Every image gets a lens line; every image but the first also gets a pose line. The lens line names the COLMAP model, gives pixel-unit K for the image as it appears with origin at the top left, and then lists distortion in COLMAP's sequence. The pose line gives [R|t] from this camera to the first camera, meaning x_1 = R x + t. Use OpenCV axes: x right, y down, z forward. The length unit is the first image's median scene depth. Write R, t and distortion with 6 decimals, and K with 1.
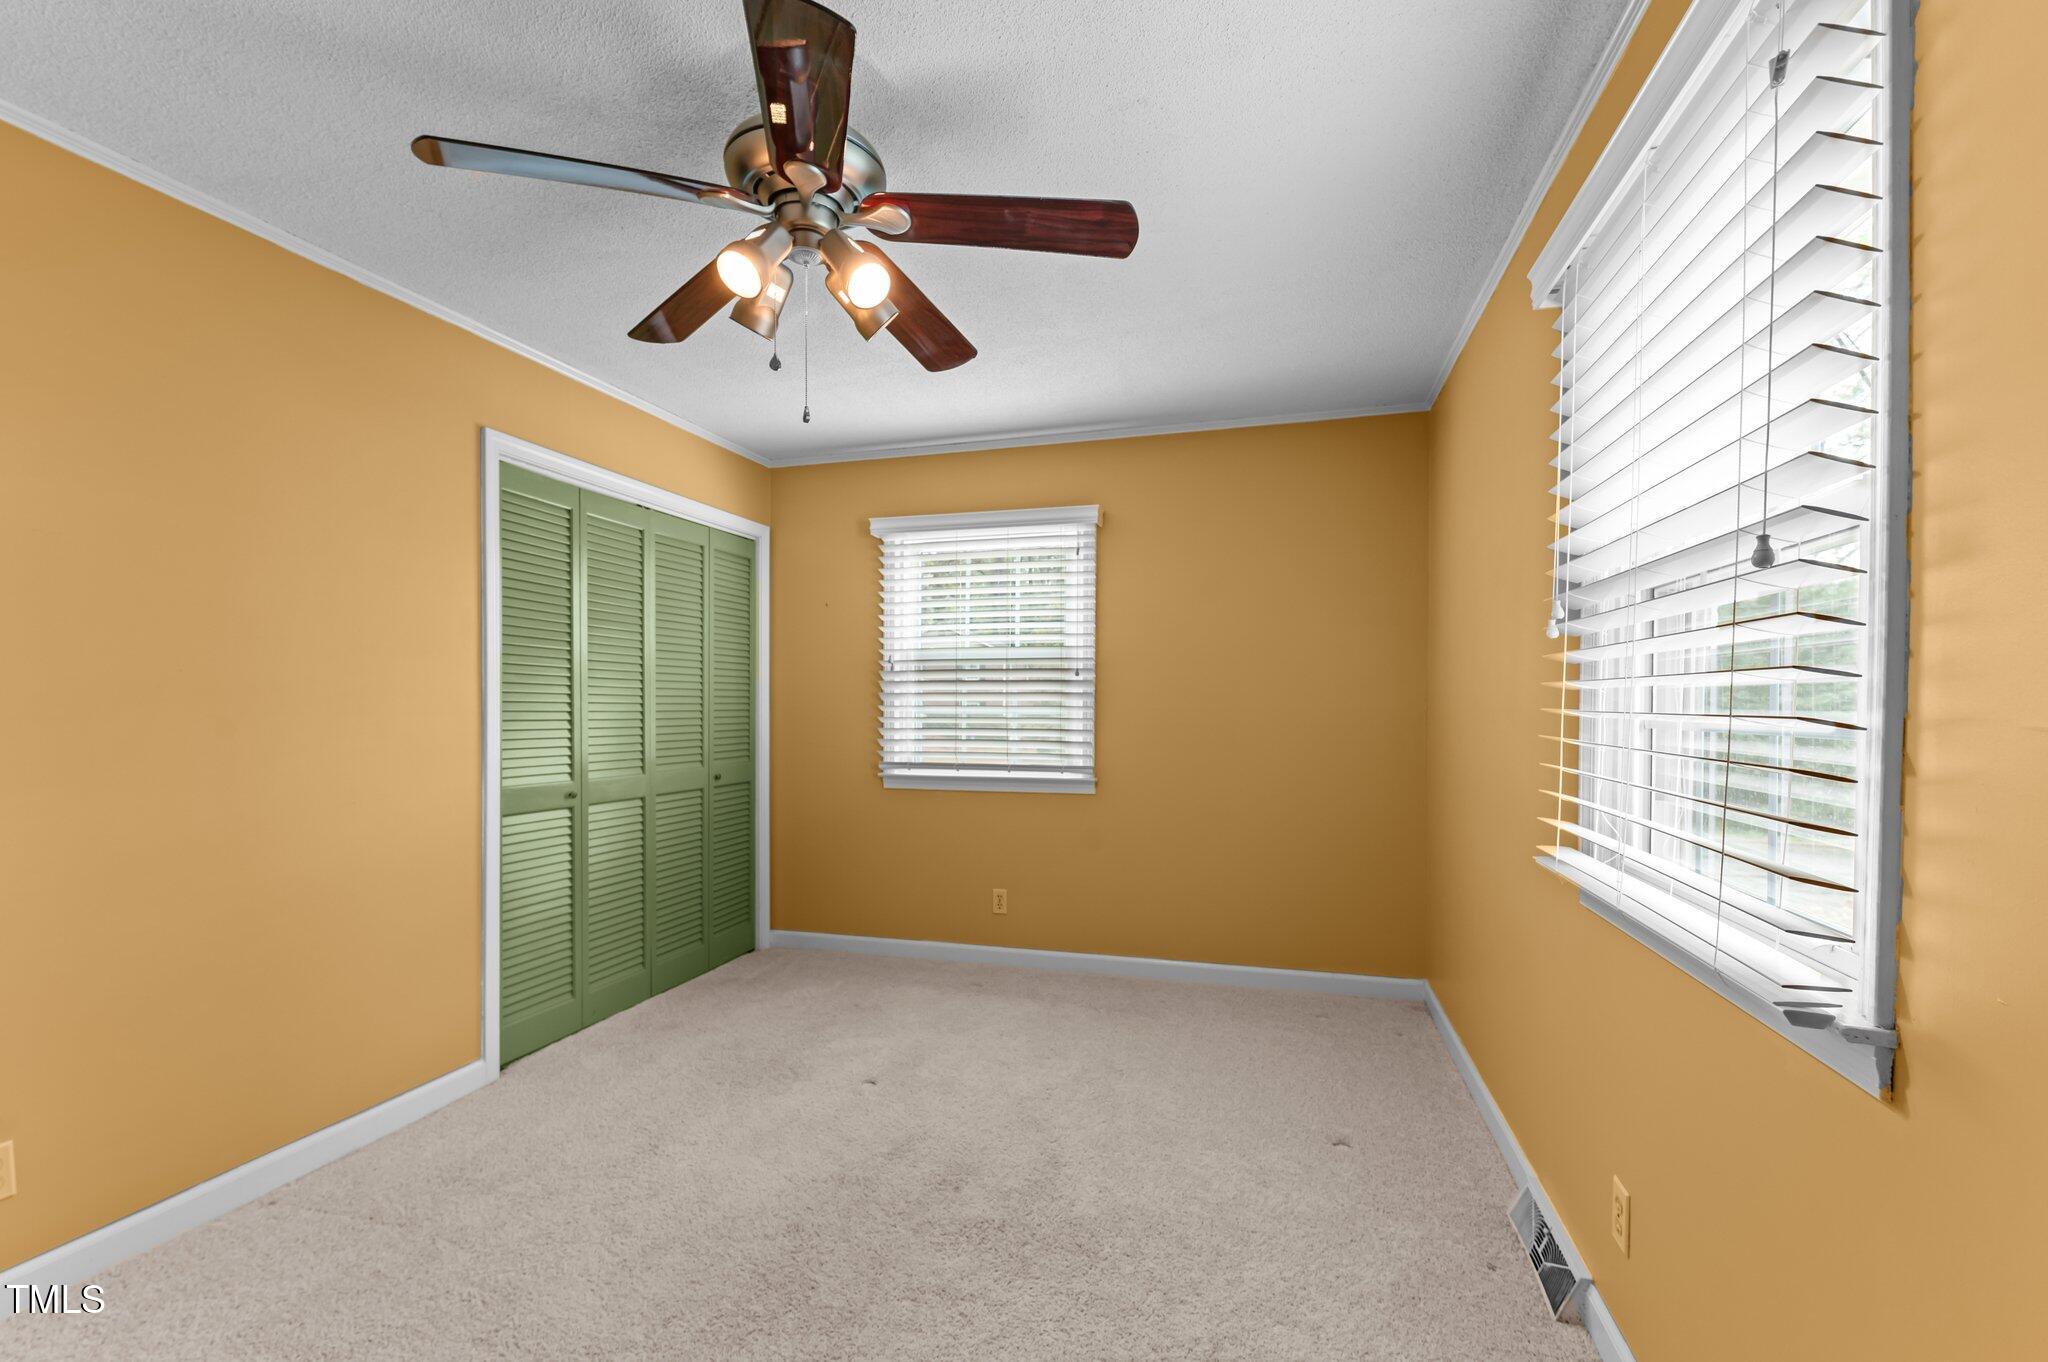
lens RADIAL K [[886.0, 0, 1033.9], [0, 886.0, 710.6], [0, 0, 1]] dist [0.001982, -0.000118]
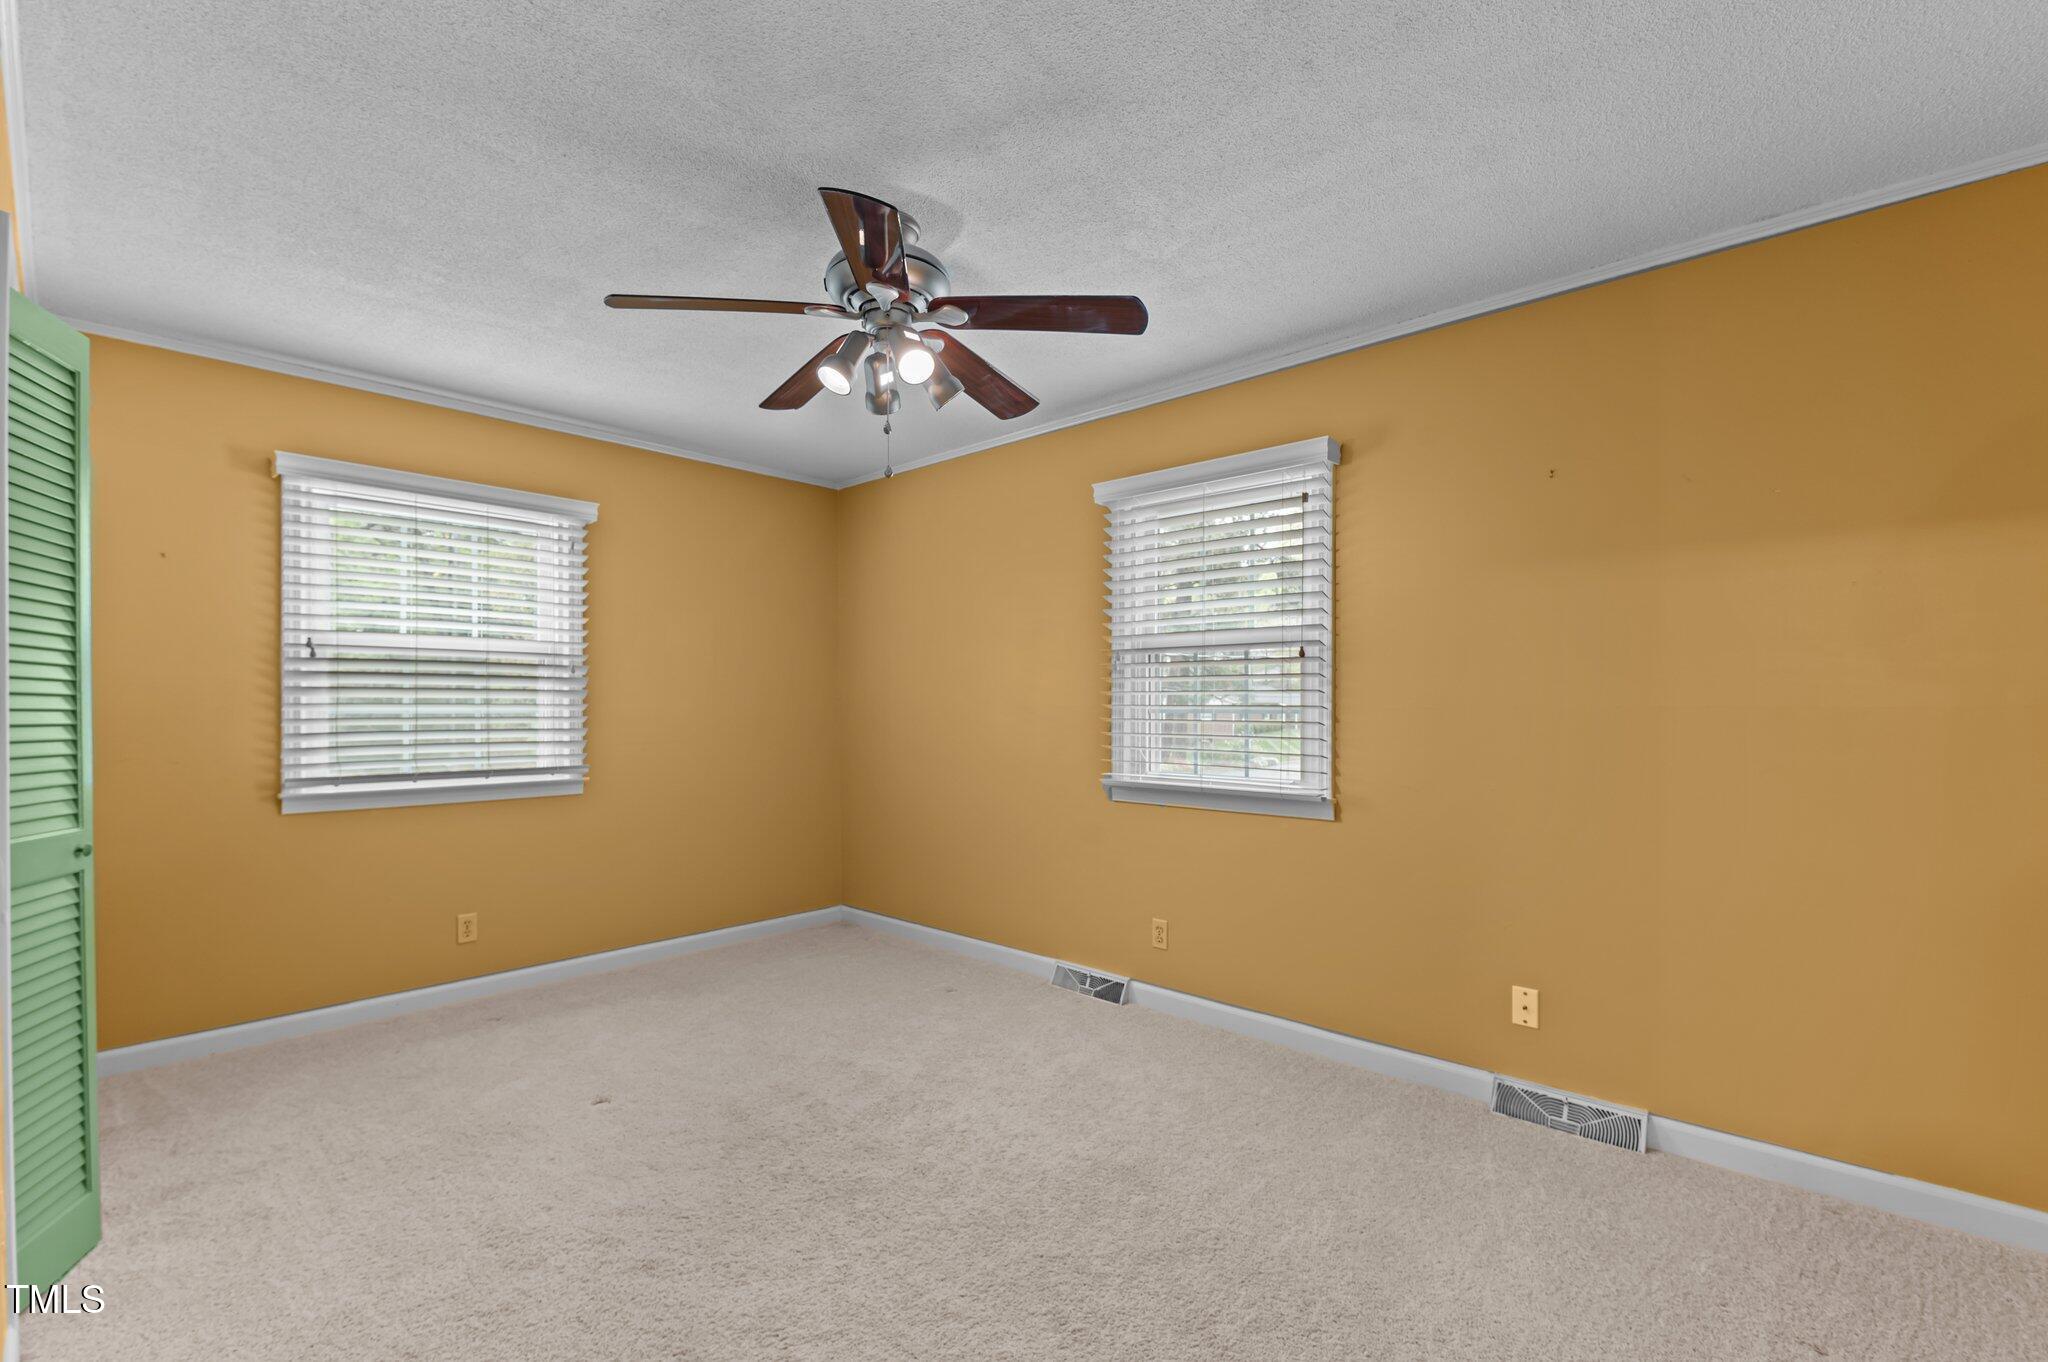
lens RADIAL K [[886.0, 0, 1027.9], [0, 886.0, 688.7], [0, 0, 1]] dist [0.001982, -0.000118]
pose [[0.459078, 0.014137, 0.888284, -0.564975], [0.005915, 0.999803, -0.018969, -0.000385], [-0.888376, 0.013963, 0.458903, 0.105891]]
